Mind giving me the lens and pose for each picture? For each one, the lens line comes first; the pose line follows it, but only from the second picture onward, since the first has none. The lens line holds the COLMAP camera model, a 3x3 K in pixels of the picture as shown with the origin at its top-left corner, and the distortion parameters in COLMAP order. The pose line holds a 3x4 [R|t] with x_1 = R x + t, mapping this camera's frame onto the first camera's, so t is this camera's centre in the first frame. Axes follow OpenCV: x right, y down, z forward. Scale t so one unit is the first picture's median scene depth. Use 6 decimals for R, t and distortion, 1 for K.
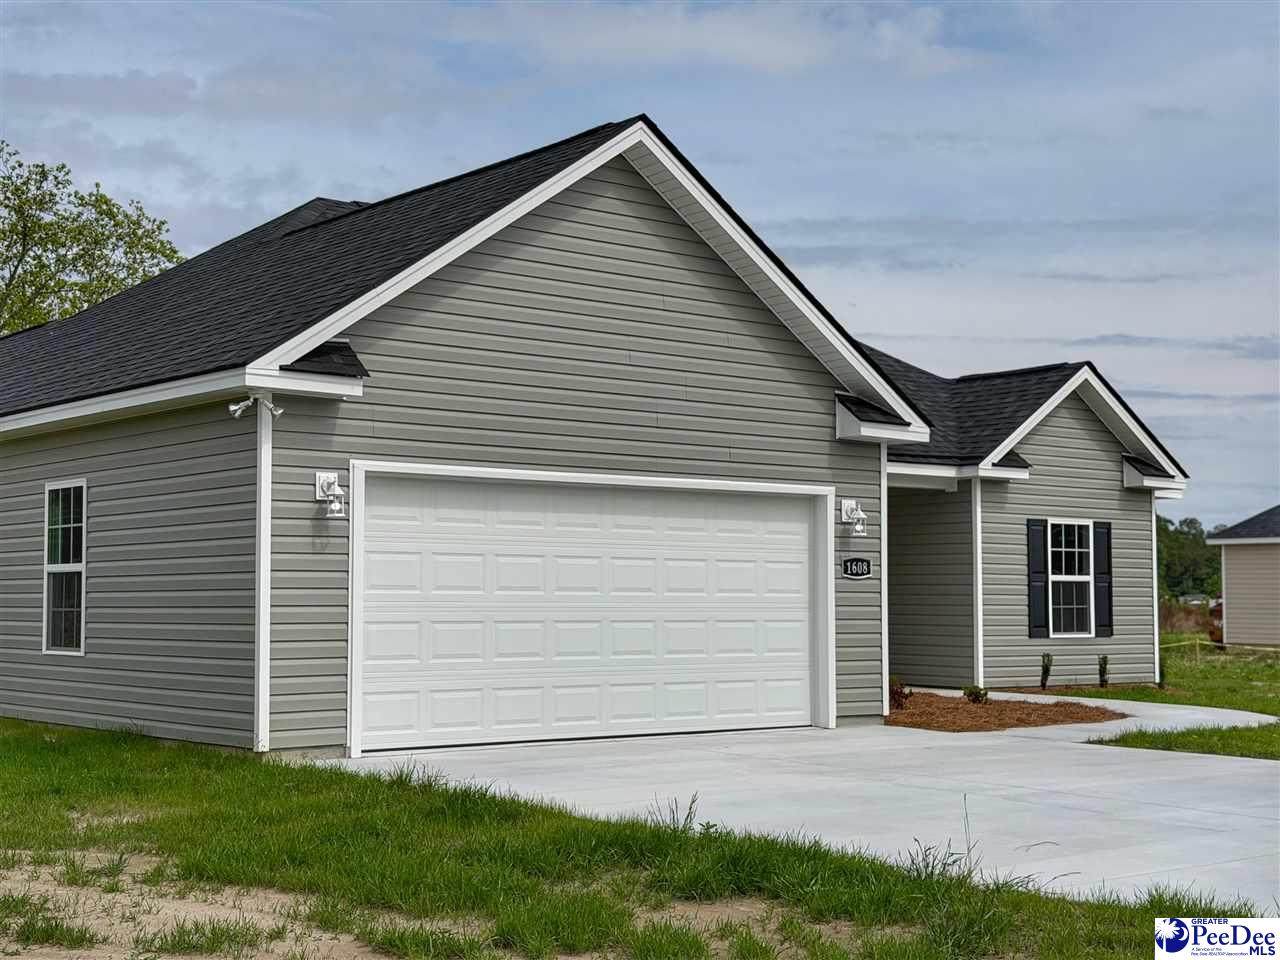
lens RADIAL K [[1898.7, 0, 640.0], [0, 1898.7, 480.0], [0, 0, 1]] dist [0.003975, -0.011604]
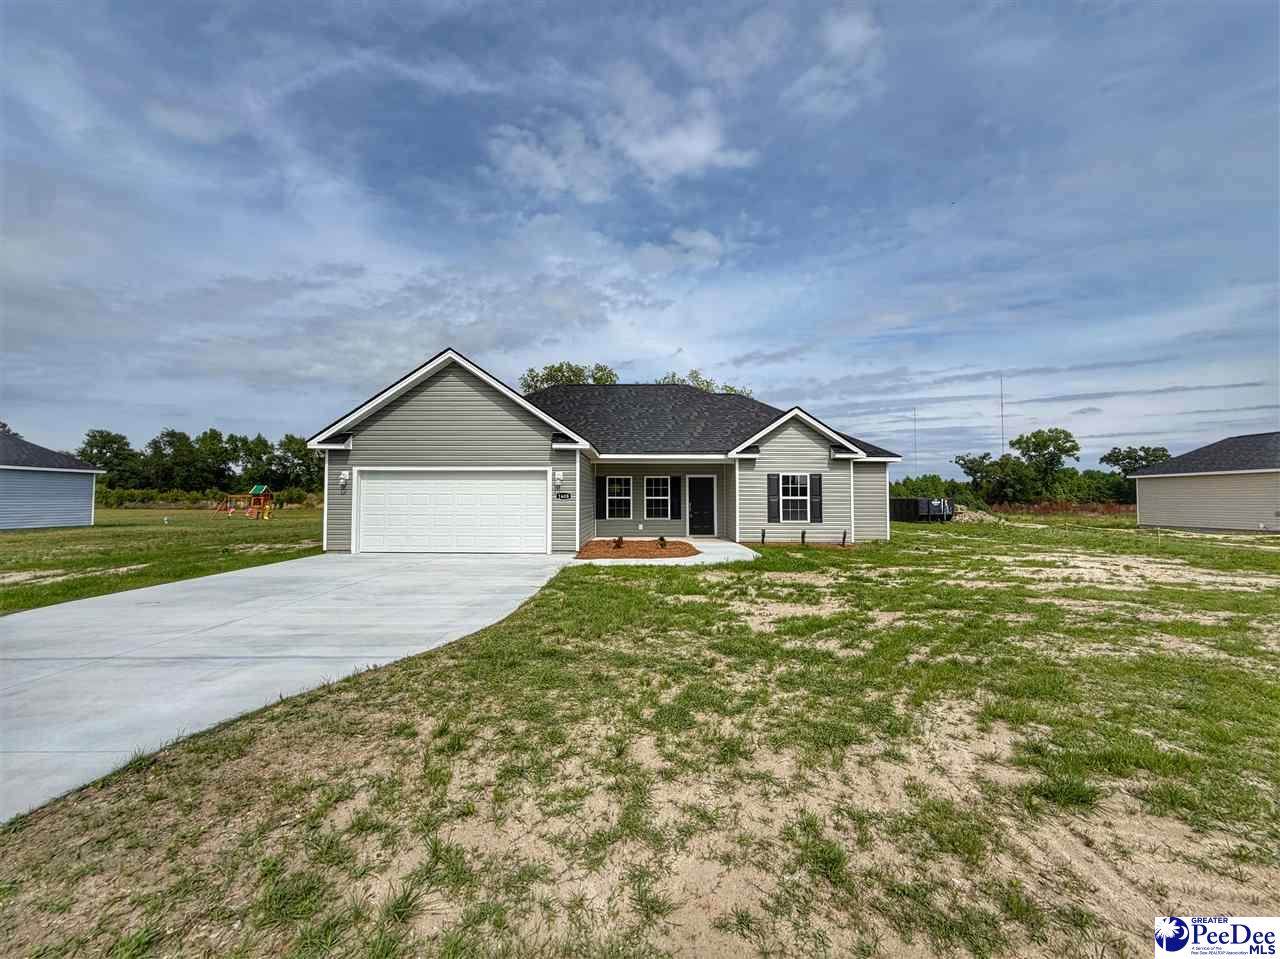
lens RADIAL K [[573.2, 0, 640.0], [0, 573.2, 479.5], [0, 0, 1]] dist [0.014368, 0.000041]
pose [[0.777755, -0.029414, -0.627879, 0.536645], [0.042617, 0.999074, 0.005987, 0.016173], [0.627121, -0.031415, 0.778288, 0.318596]]
